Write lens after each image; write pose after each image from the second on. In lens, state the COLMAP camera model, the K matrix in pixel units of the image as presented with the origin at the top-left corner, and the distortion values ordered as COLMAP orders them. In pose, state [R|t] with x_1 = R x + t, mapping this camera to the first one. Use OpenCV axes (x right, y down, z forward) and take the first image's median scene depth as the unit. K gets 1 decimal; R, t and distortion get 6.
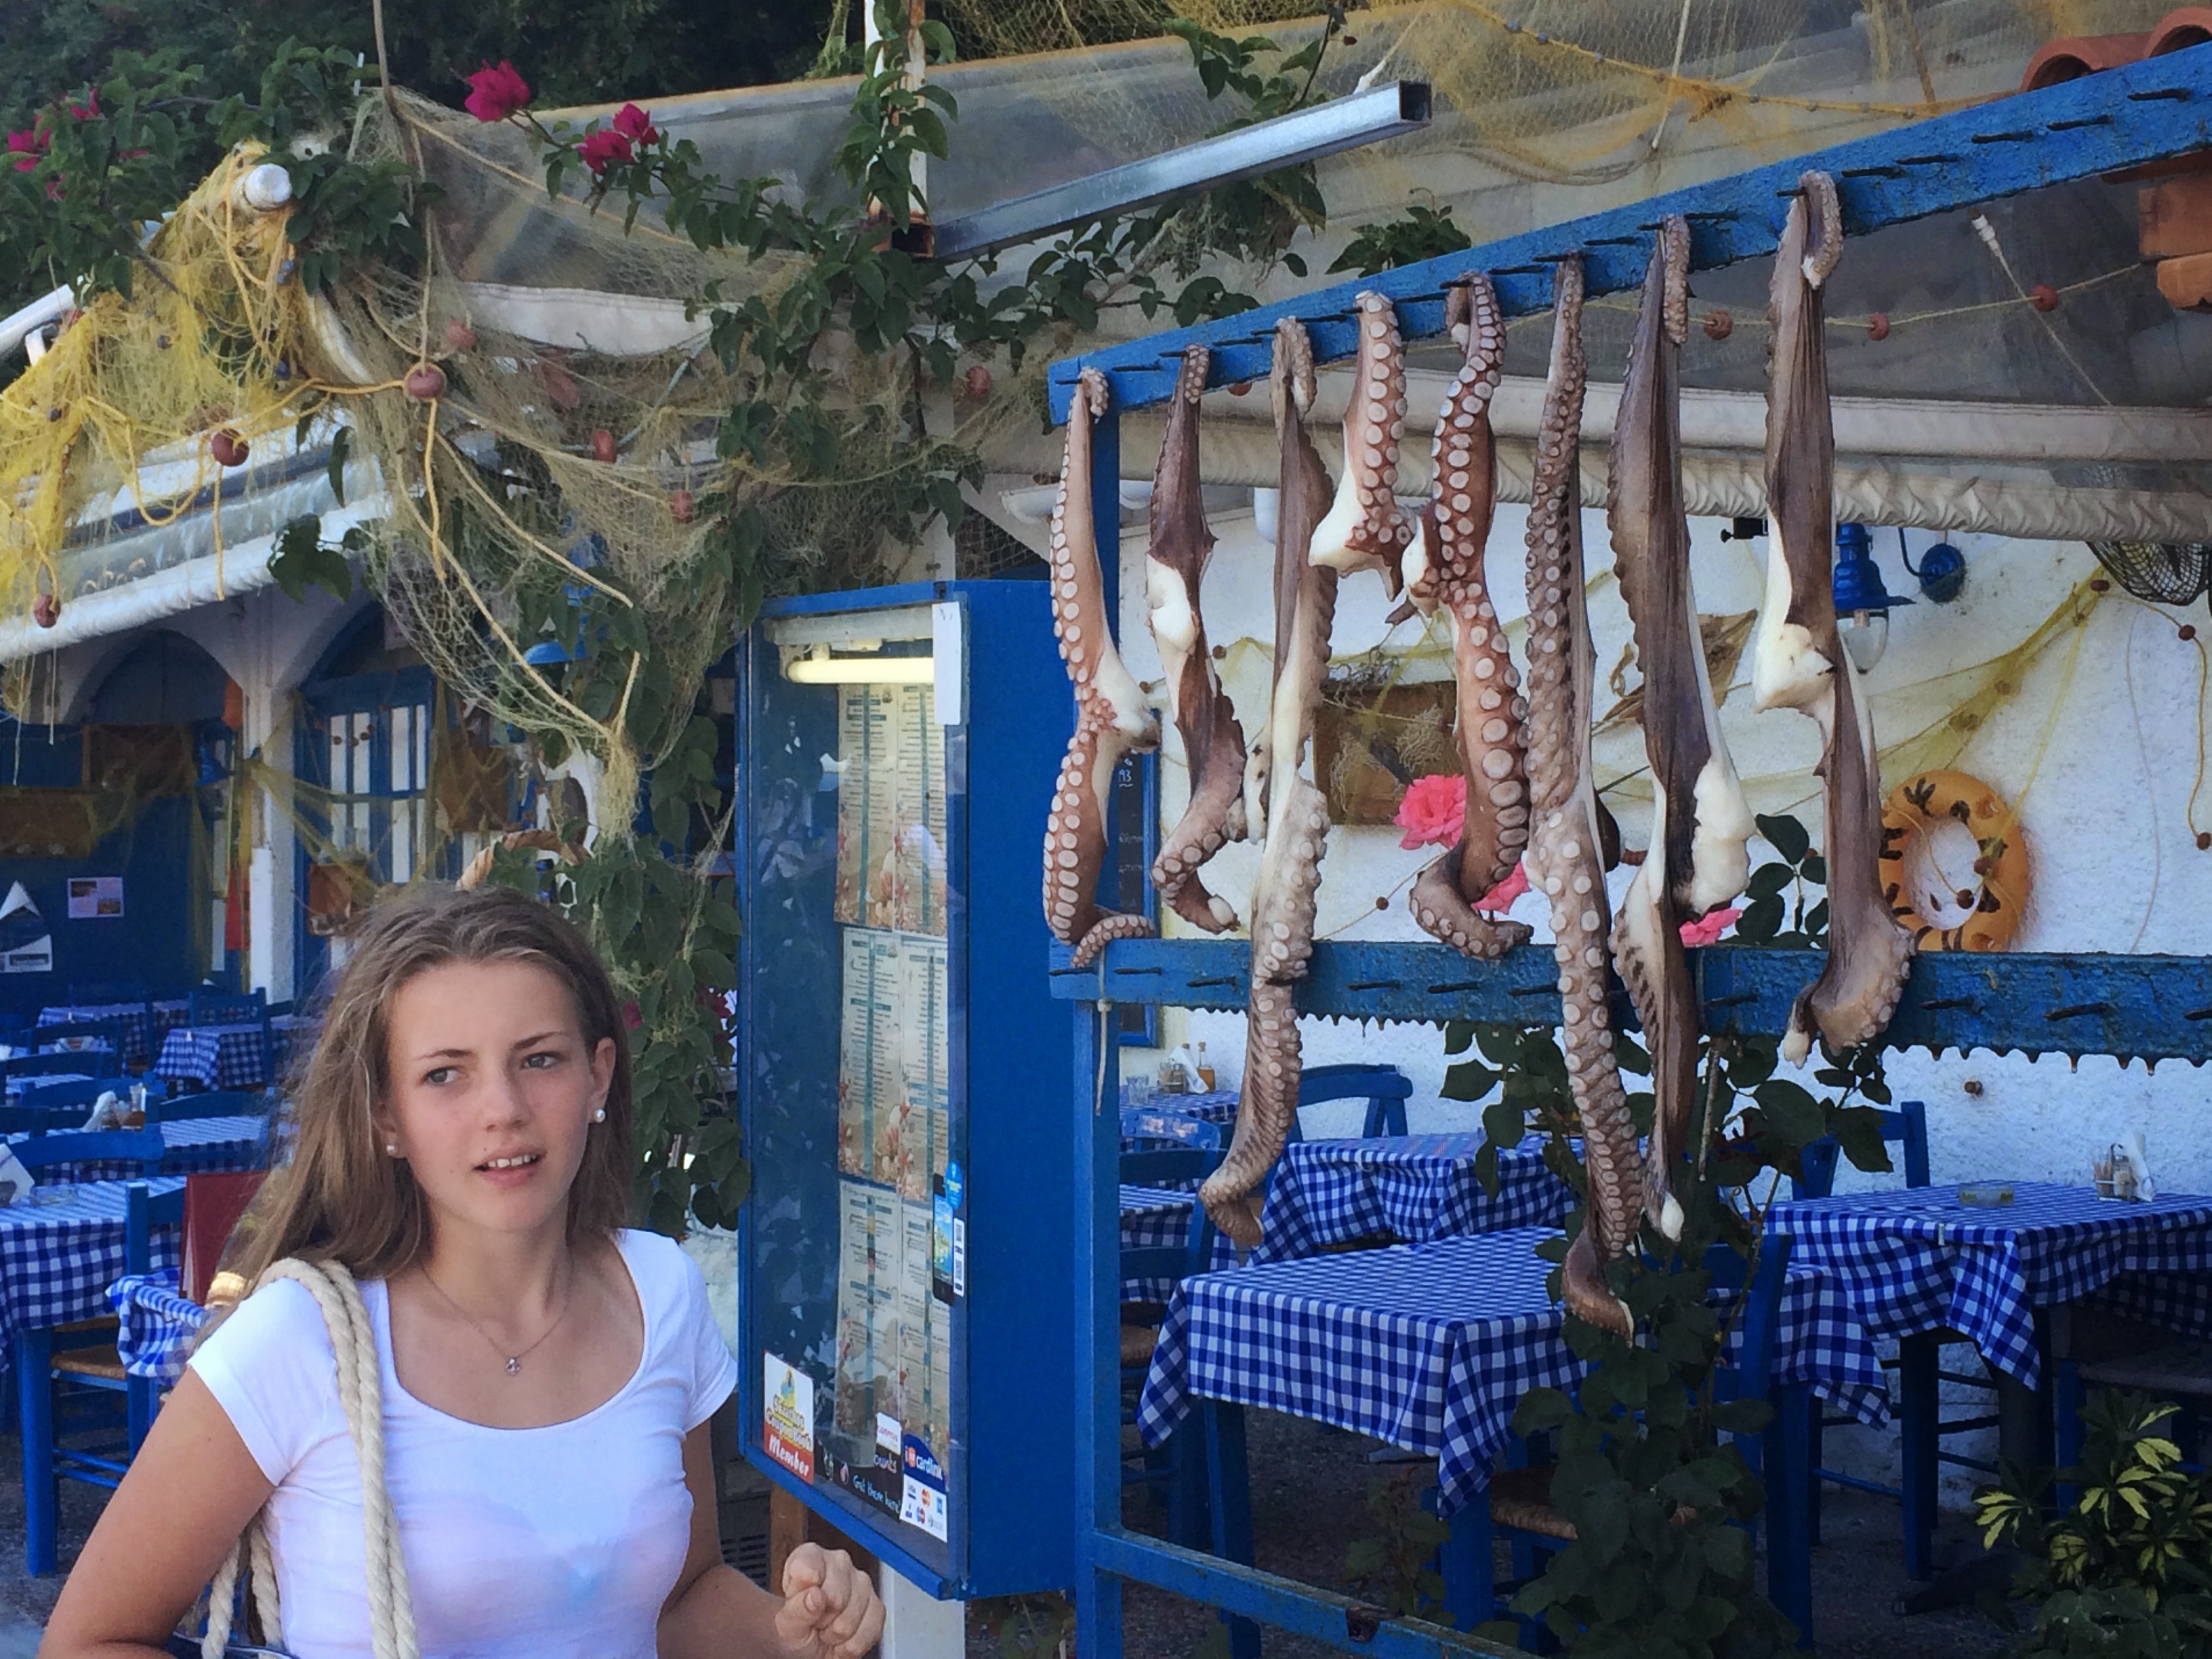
lens RADIAL K [[3325.1, 0, 1106.0], [0, 3325.1, 829.5], [0, 0, 1]] dist [-0.004762, -0.012011]
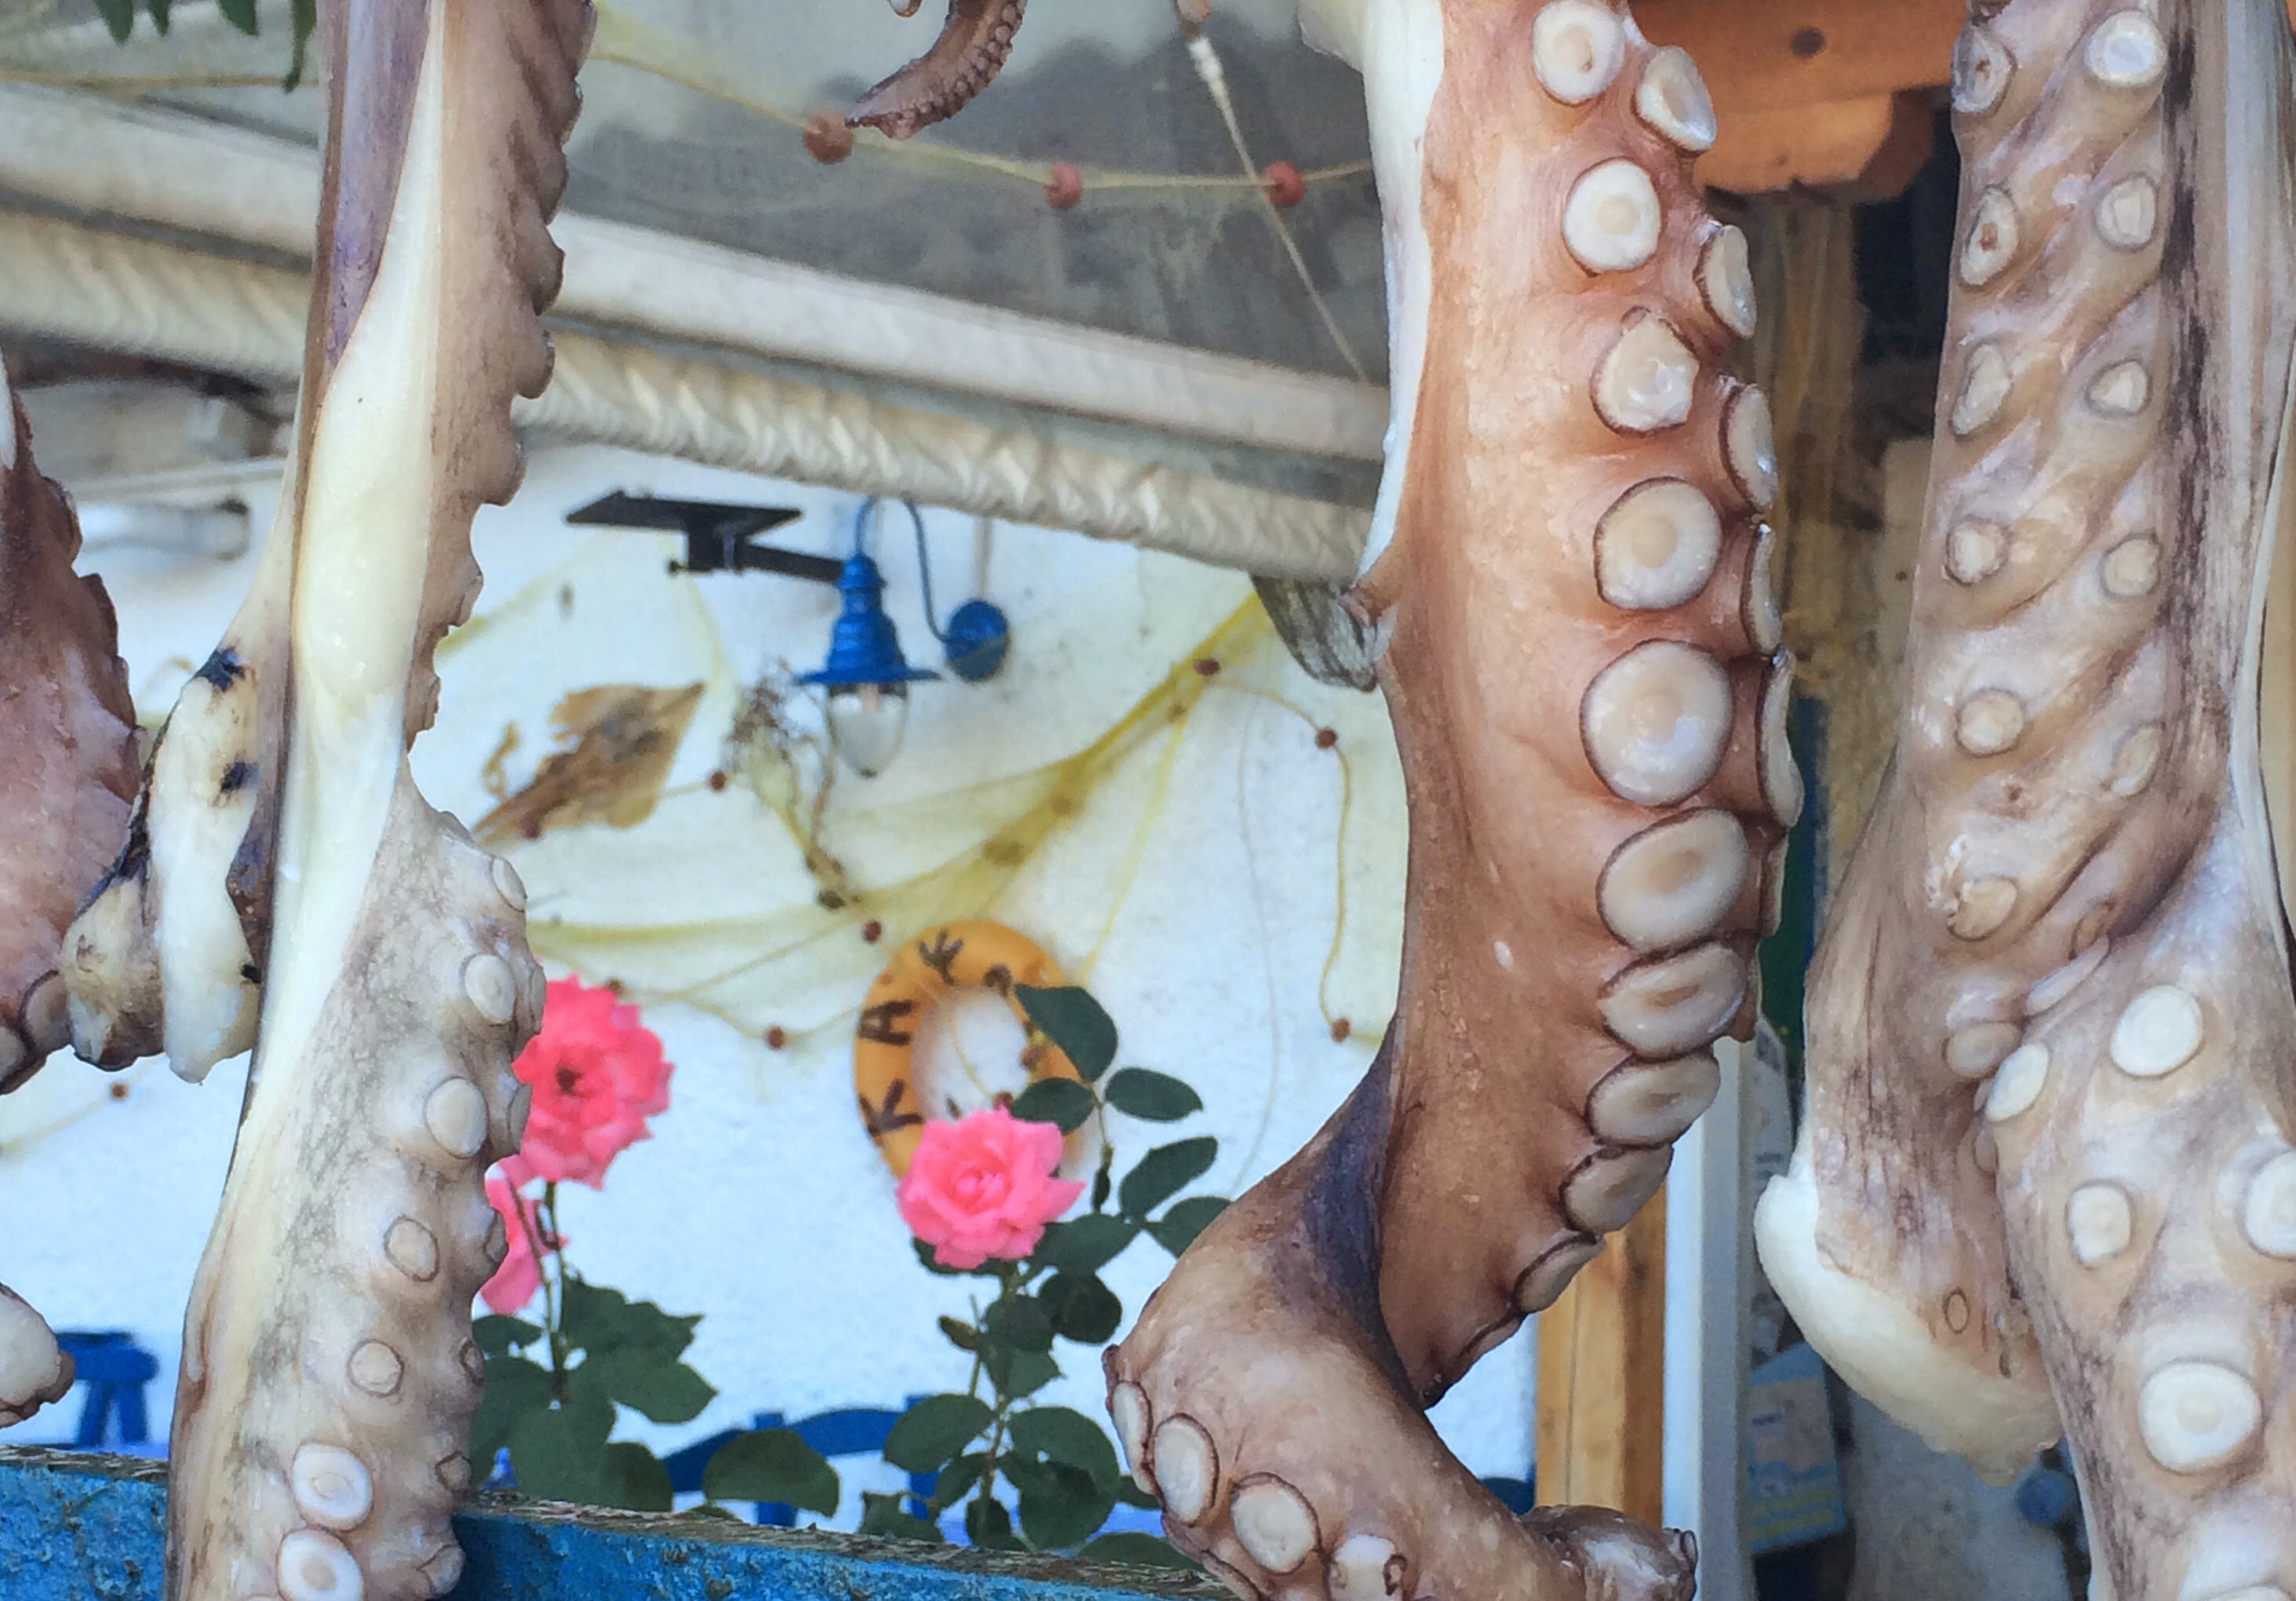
lens RADIAL K [[3450.9, 0, 1149.3], [0, 3450.9, 943.0], [0, 0, 1]] dist [0.023166, 0.130932]
pose [[0.922412, 0.030937, 0.384966, 0.005768], [-0.026156, 0.999502, -0.017651, -0.001090], [-0.385321, 0.006212, 0.922762, 0.325728]]
